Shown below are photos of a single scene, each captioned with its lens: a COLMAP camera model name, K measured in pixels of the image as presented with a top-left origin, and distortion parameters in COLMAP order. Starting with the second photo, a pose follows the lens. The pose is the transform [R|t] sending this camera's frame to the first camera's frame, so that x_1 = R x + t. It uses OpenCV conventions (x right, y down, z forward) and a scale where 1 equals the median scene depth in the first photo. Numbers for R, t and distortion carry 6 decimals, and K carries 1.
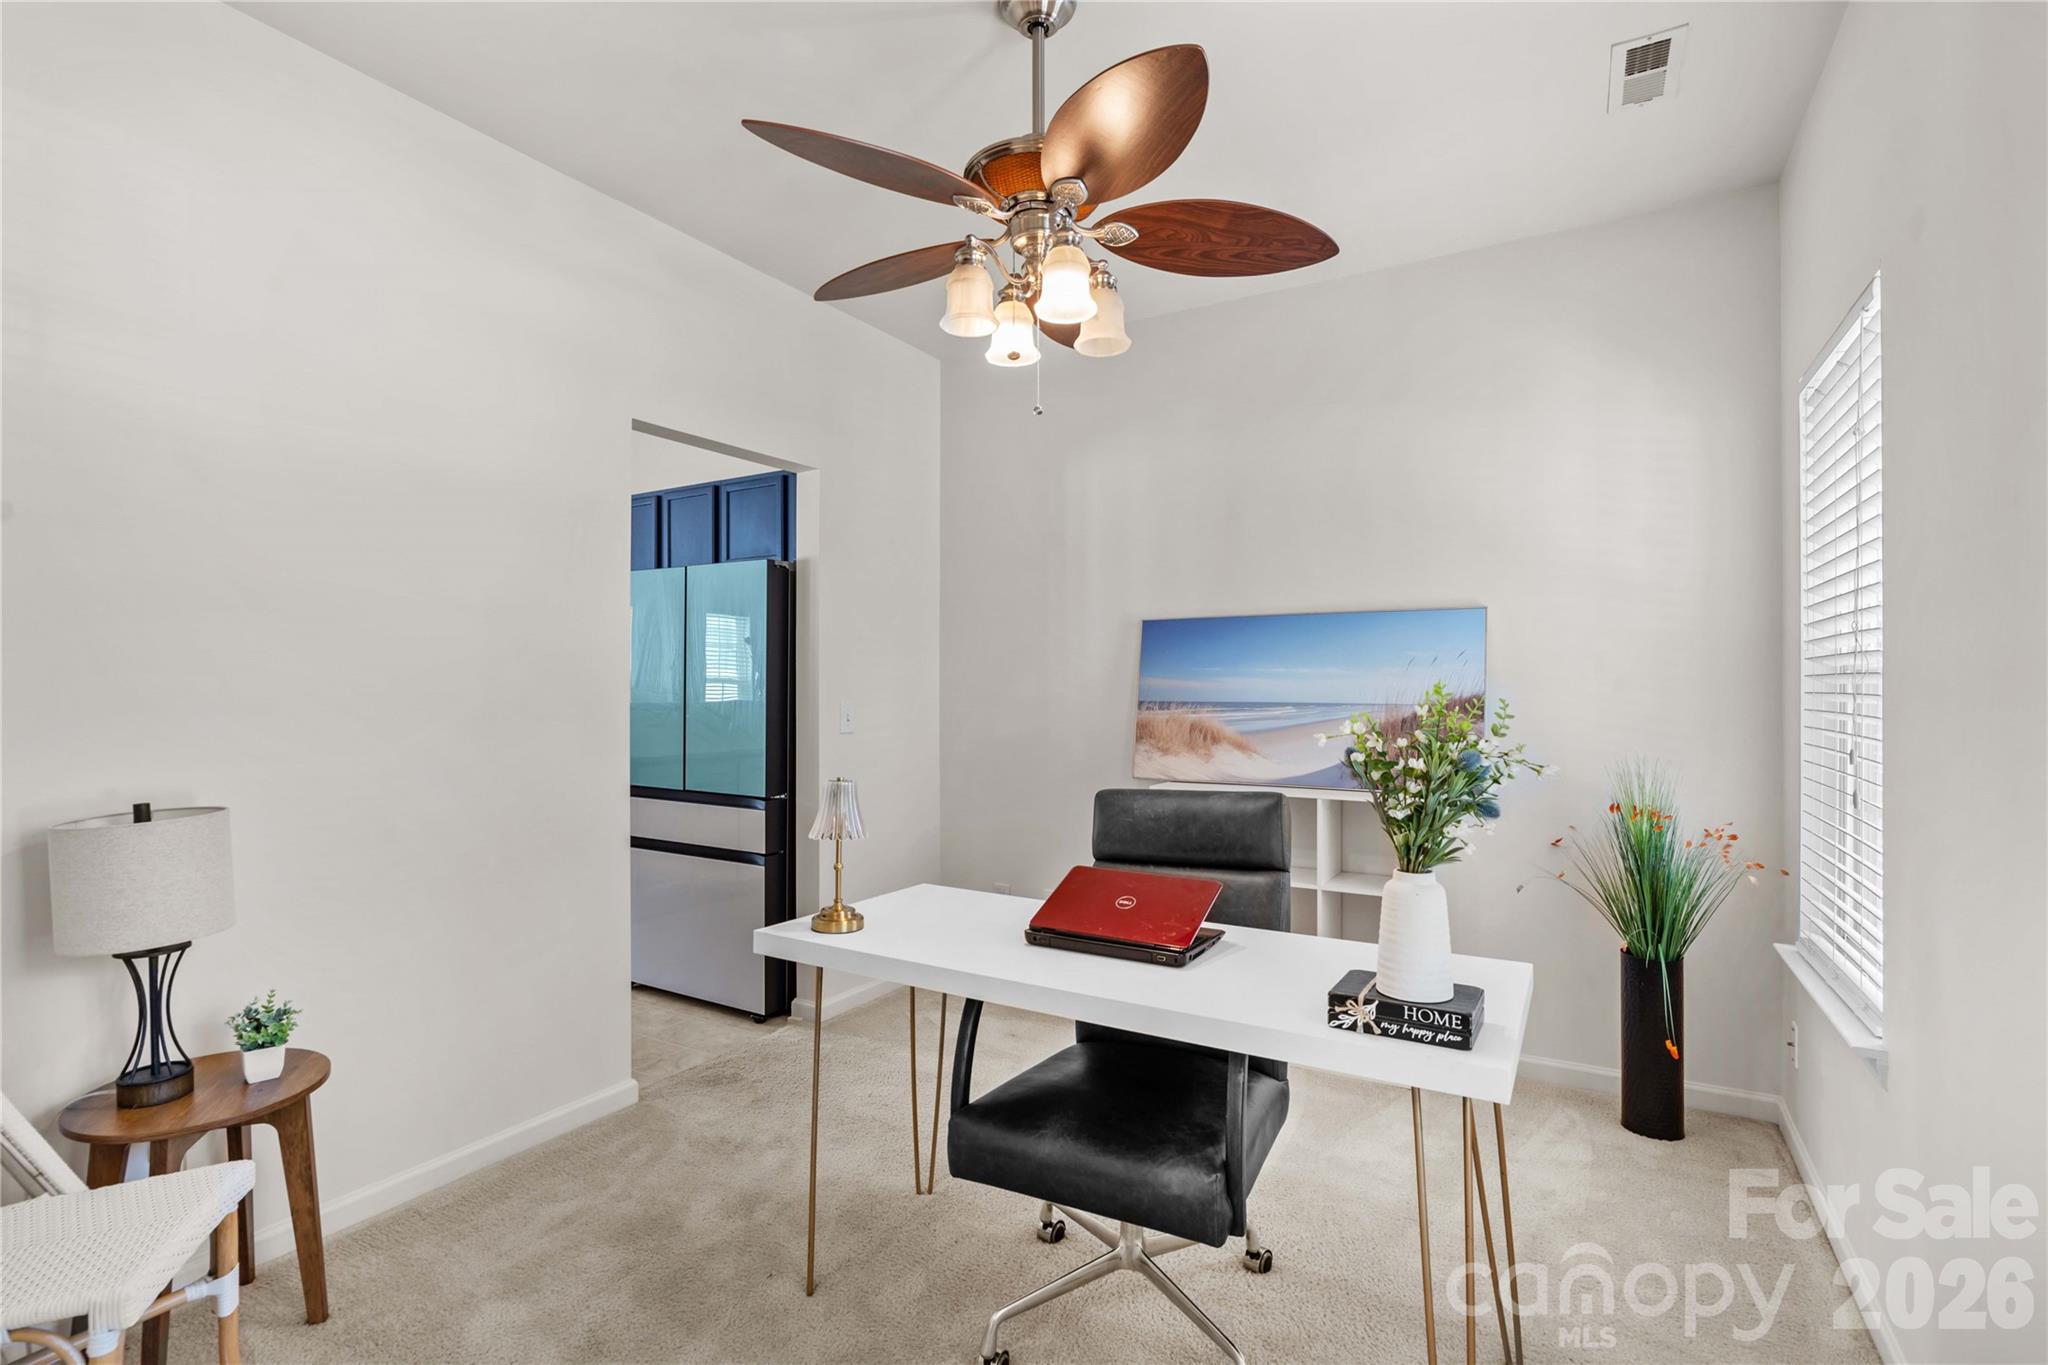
lens RADIAL K [[929.4, 0, 1016.1], [0, 929.4, 684.2], [0, 0, 1]] dist [-0.015228, 0.000541]
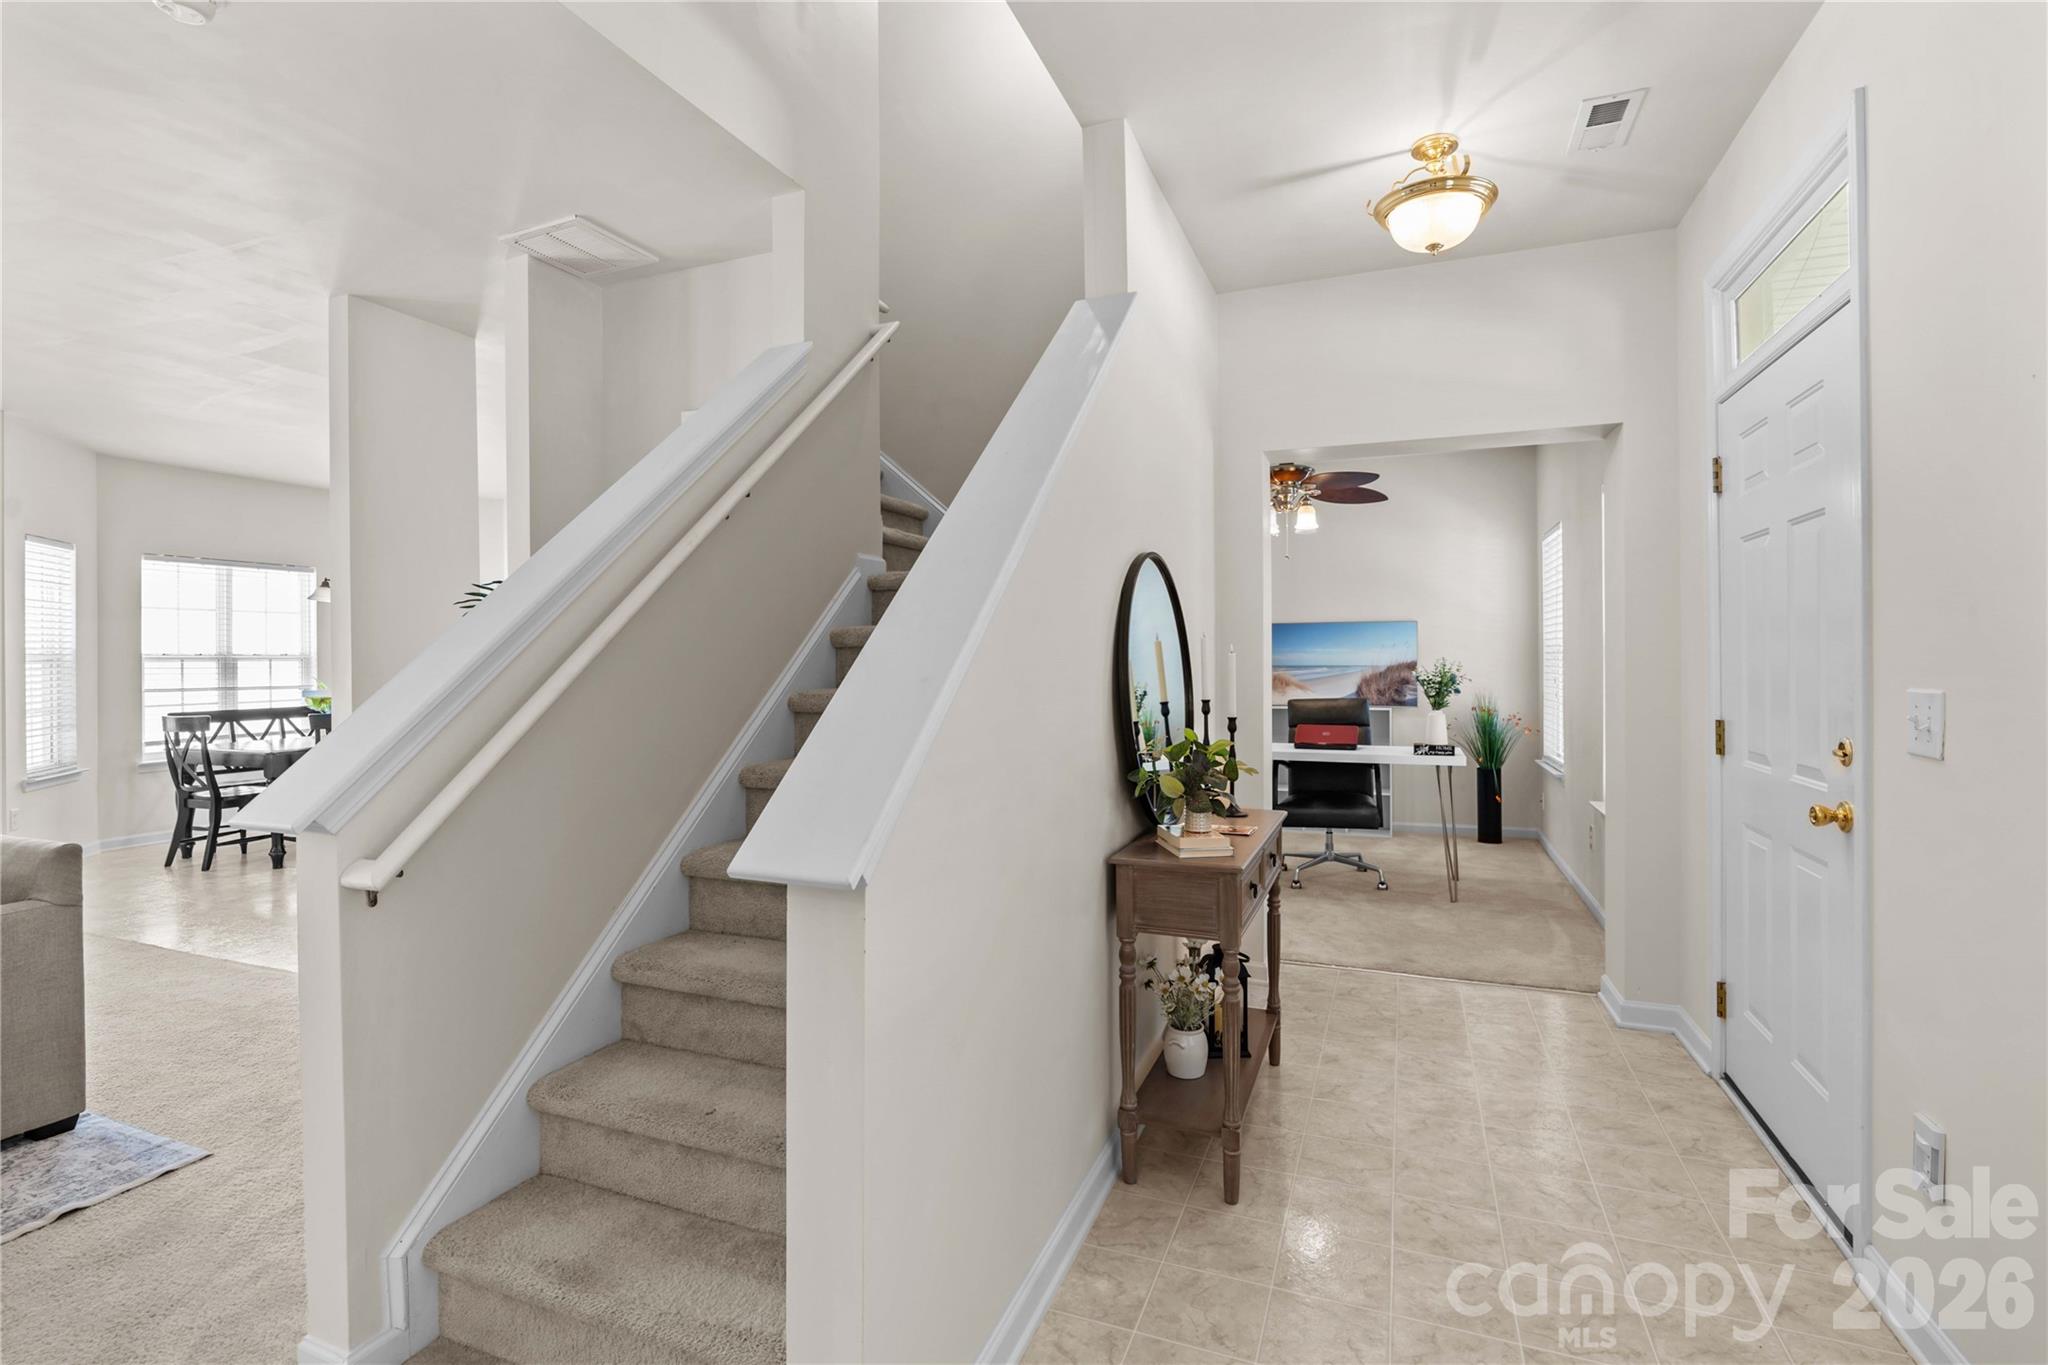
lens RADIAL K [[948.3, 0, 1022.4], [0, 948.3, 665.5], [0, 0, 1]] dist [-0.006703, 0.000790]
pose [[0.985557, -0.006998, 0.169200, -1.054605], [0.004767, 0.999896, 0.013588, -0.016593], [-0.169278, -0.012585, 0.985488, -1.396110]]
